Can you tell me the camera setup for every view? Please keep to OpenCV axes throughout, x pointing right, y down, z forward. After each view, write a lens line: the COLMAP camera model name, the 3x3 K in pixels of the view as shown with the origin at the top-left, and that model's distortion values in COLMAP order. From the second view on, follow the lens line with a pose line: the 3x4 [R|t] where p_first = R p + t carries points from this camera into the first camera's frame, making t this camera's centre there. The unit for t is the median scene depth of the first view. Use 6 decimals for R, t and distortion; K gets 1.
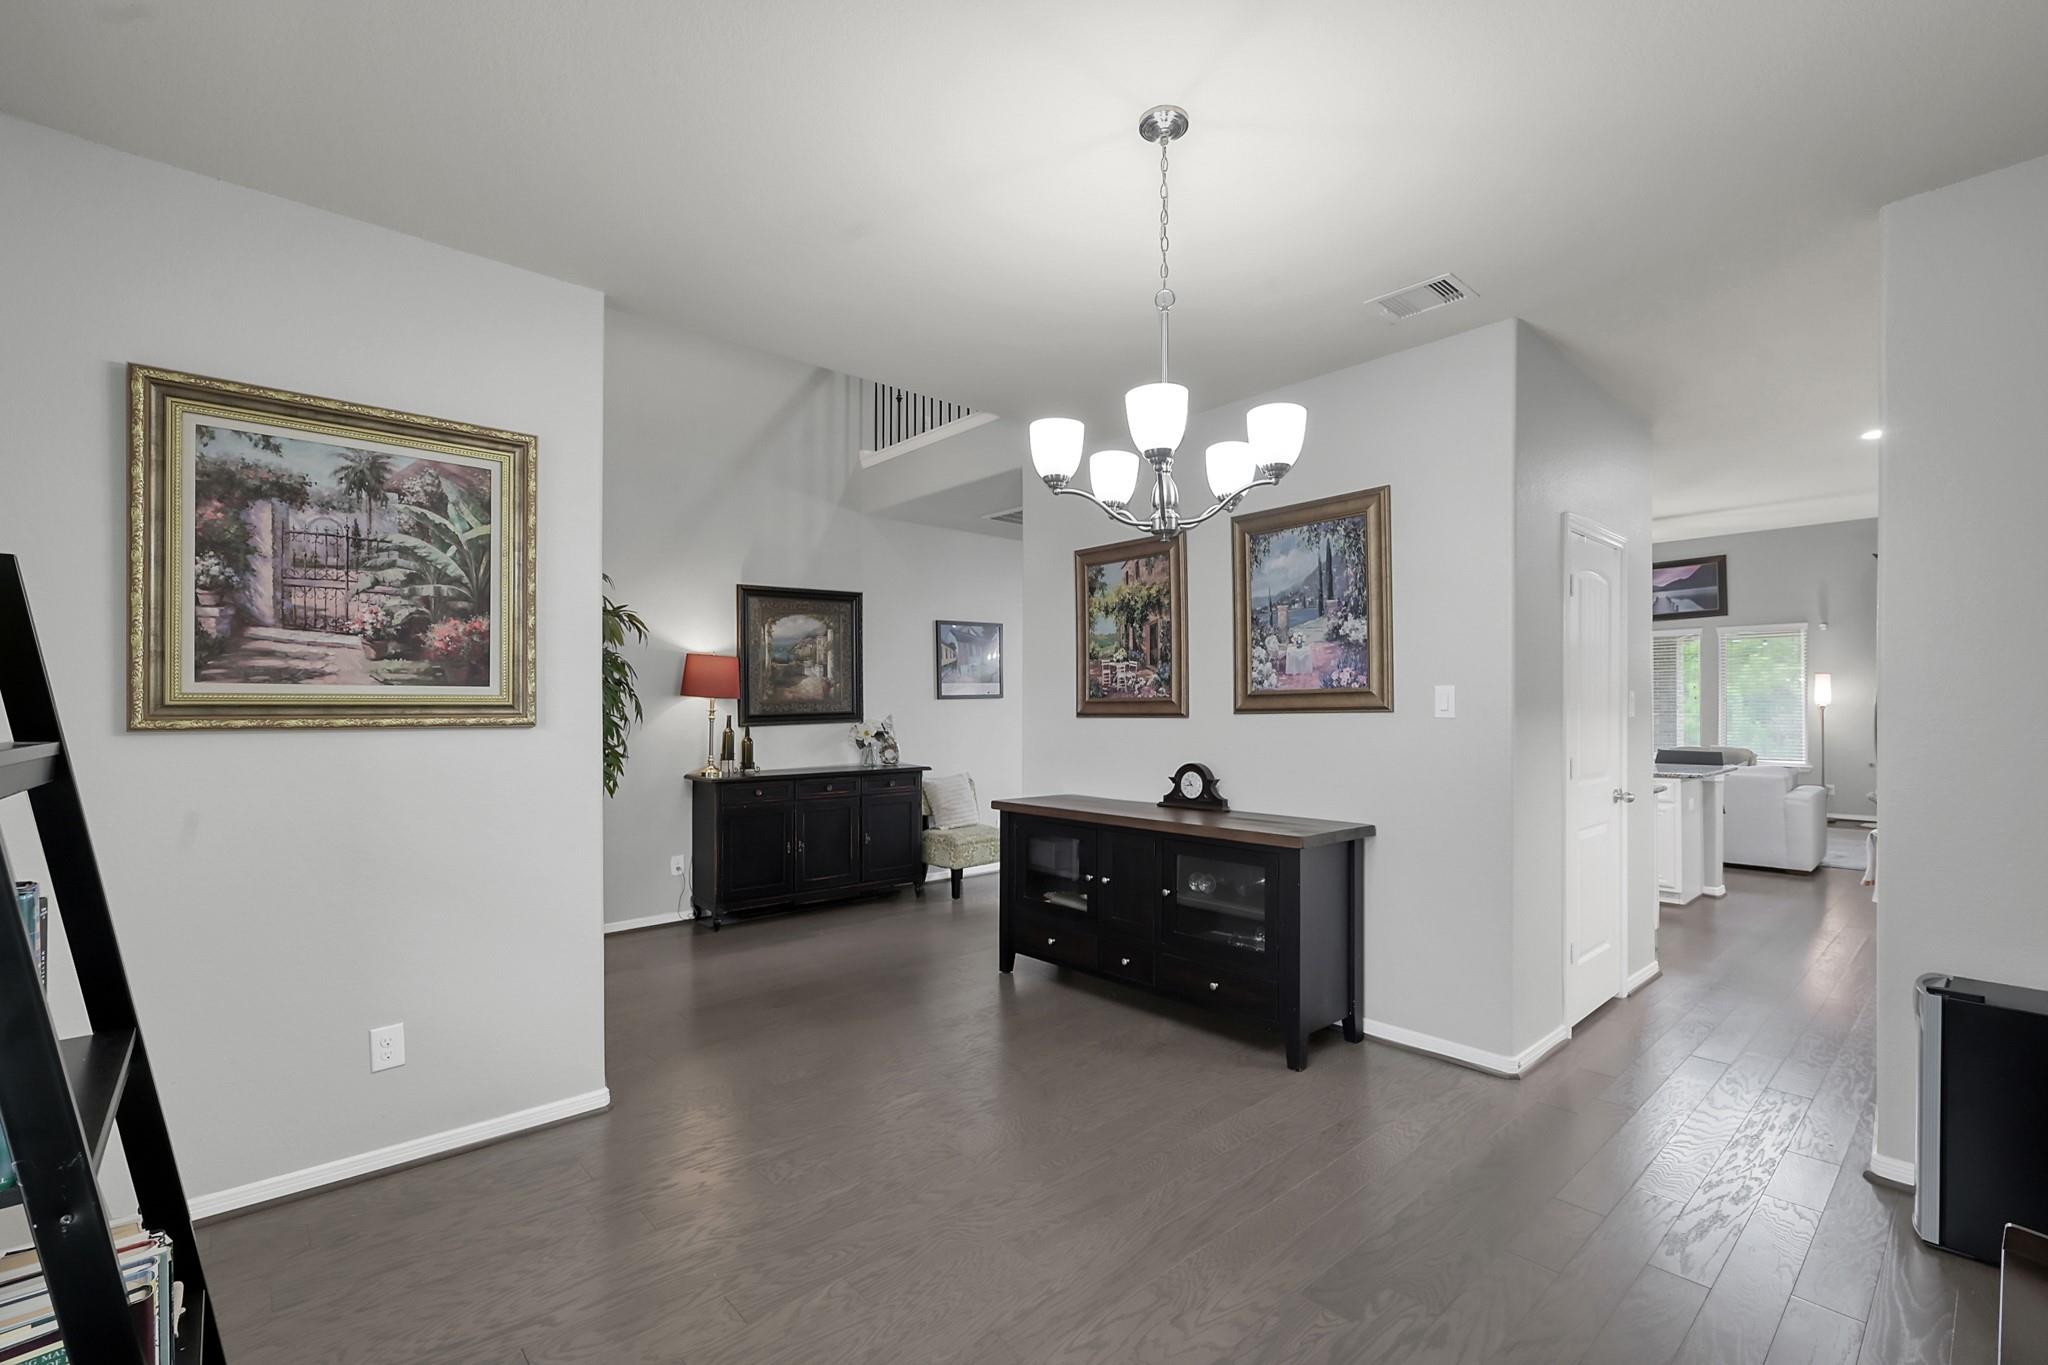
lens RADIAL K [[886.4, 0, 1023.2], [0, 886.4, 699.5], [0, 0, 1]] dist [-0.000370, -0.000004]
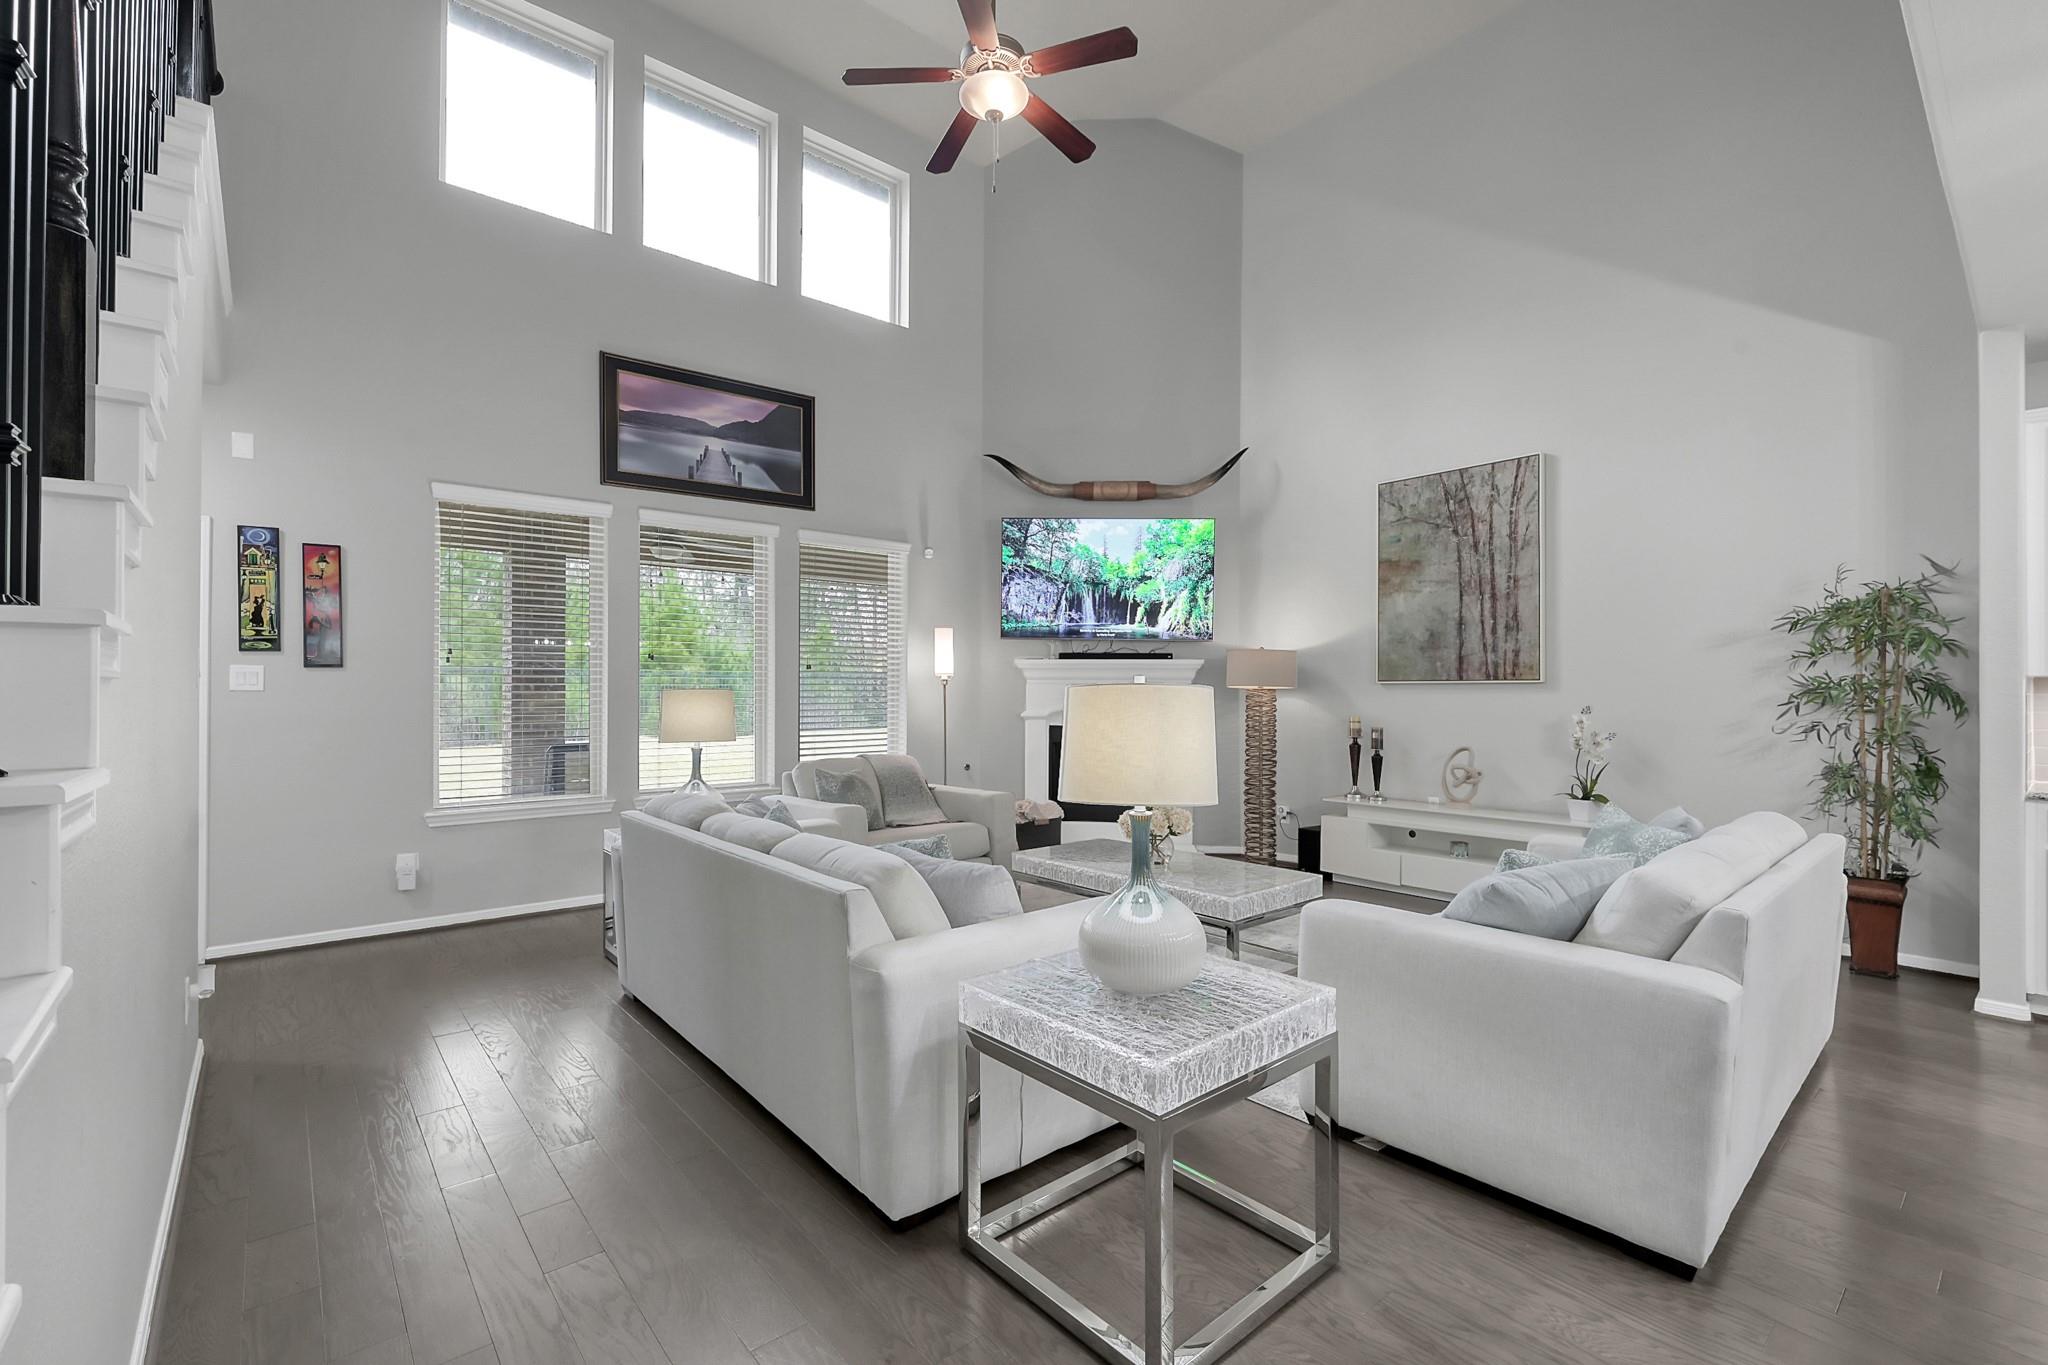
lens RADIAL K [[886.4, 0, 1024.7], [0, 886.4, 682.0], [0, 0, 1]] dist [-0.000370, -0.000004]
pose [[0.018860, 0.008720, 0.999784, 0.255326], [-0.009511, 0.999918, -0.008541, 0.012429], [-0.999777, -0.009348, 0.018942, 0.844918]]
